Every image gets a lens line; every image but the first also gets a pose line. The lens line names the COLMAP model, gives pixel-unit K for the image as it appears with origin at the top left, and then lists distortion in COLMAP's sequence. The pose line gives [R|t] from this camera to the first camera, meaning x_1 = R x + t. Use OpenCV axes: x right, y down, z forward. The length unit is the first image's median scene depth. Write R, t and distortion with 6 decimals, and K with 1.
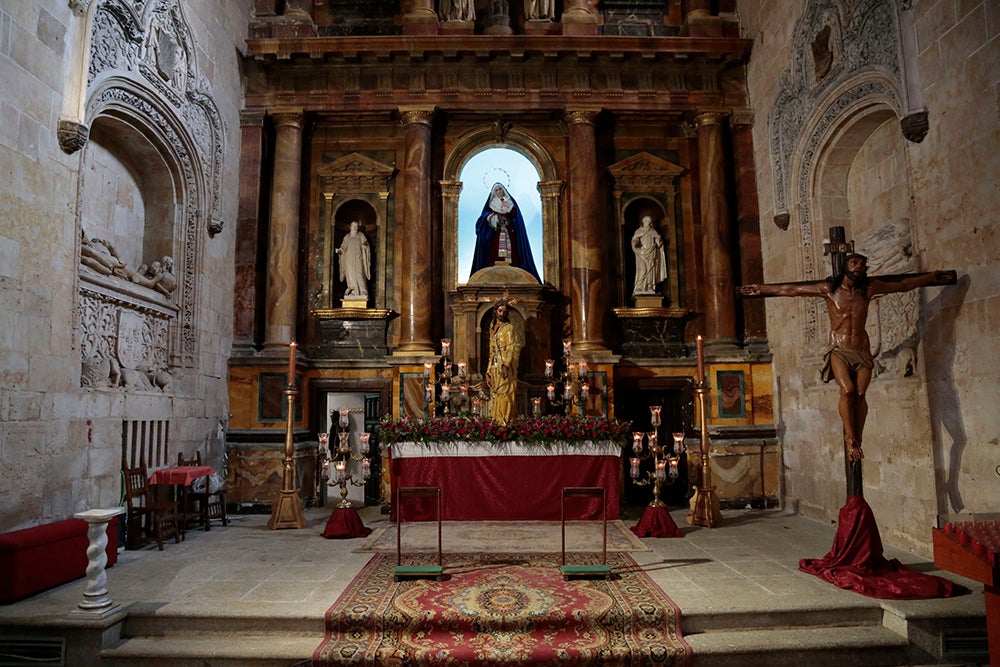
lens RADIAL K [[786.3, 0, 500.0], [0, 786.3, 333.5], [0, 0, 1]] dist [-0.096784, 0.008150]
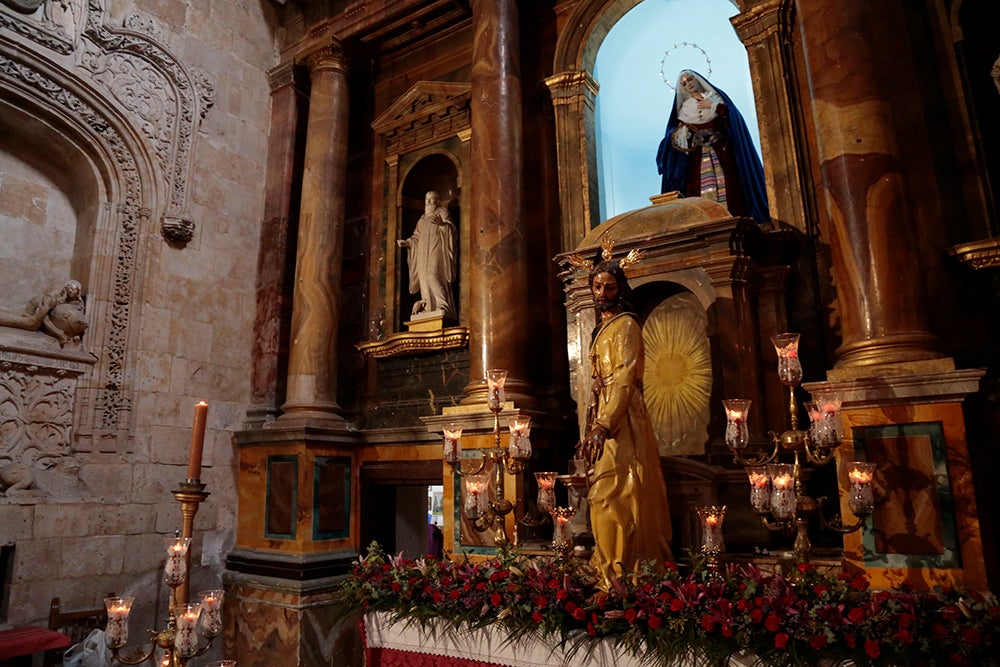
lens RADIAL K [[703.7, 0, 480.8], [0, 703.7, 329.8], [0, 0, 1]] dist [-0.131478, 0.080046]
pose [[0.815068, -0.128157, -0.565014, 0.140940], [0.071138, 0.989986, -0.121929, 0.030273], [0.574982, 0.059186, 0.816023, 0.637973]]
